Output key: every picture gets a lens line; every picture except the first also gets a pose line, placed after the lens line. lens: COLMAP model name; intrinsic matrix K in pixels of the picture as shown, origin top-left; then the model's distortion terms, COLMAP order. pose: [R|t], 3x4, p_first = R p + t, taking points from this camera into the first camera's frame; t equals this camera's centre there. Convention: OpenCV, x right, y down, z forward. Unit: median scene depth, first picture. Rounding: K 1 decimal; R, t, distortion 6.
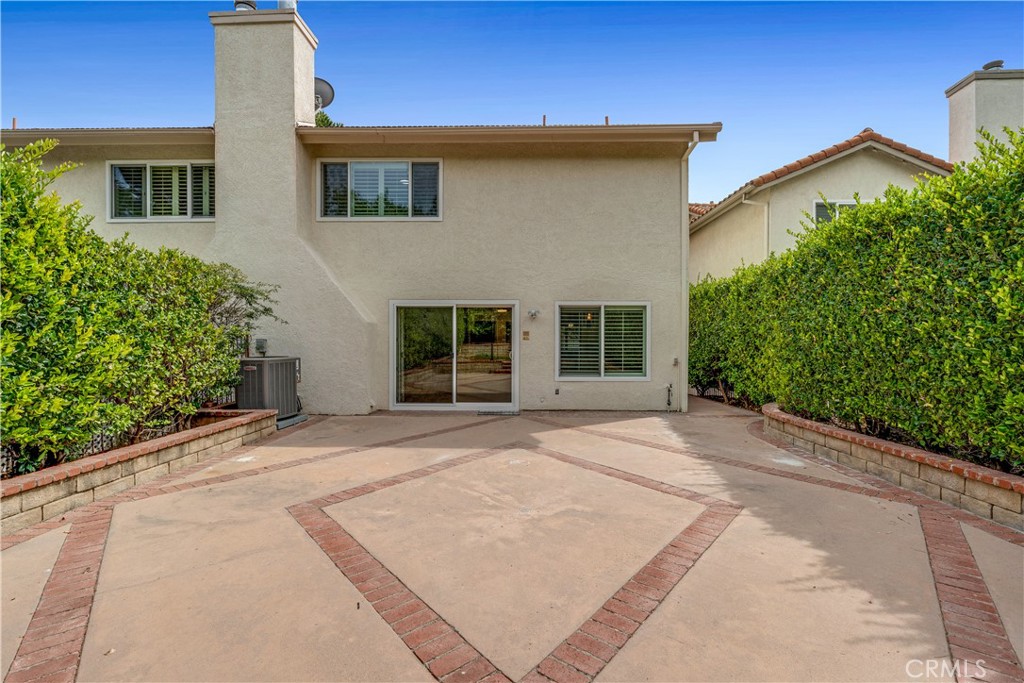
lens RADIAL K [[450.2, 0, 510.9], [0, 450.2, 344.8], [0, 0, 1]] dist [-0.004370, 0.000707]
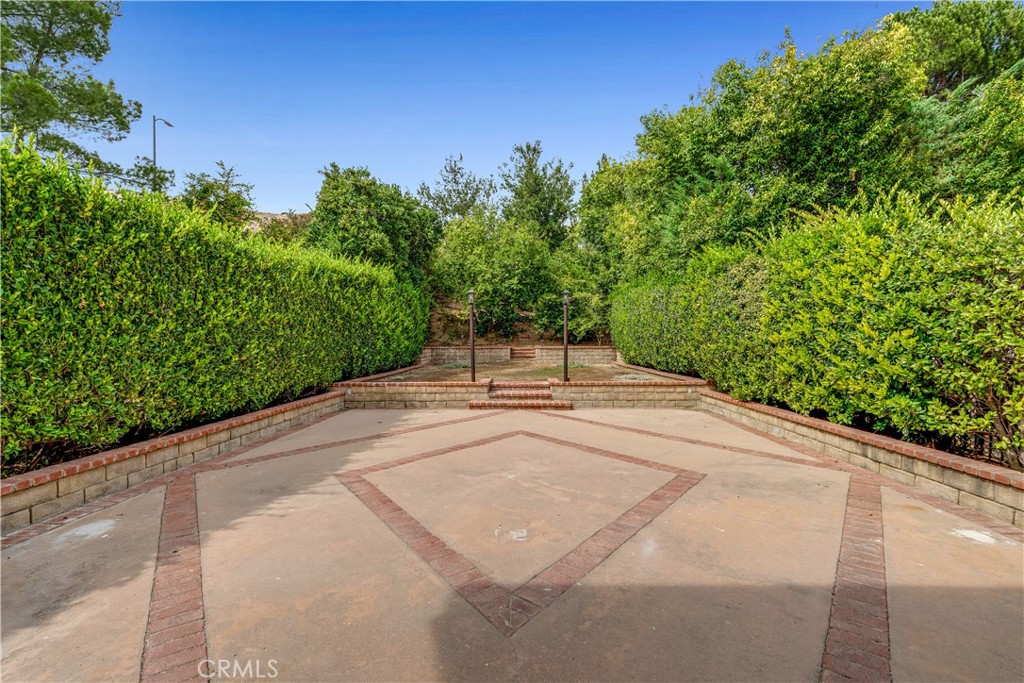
lens RADIAL K [[450.2, 0, 511.7], [0, 450.2, 340.6], [0, 0, 1]] dist [-0.004370, 0.000707]
pose [[-0.999846, 0.005345, 0.016719, 0.005703], [0.005459, 0.999962, 0.006814, -0.008743], [-0.016682, 0.006904, -0.999837, 1.629595]]
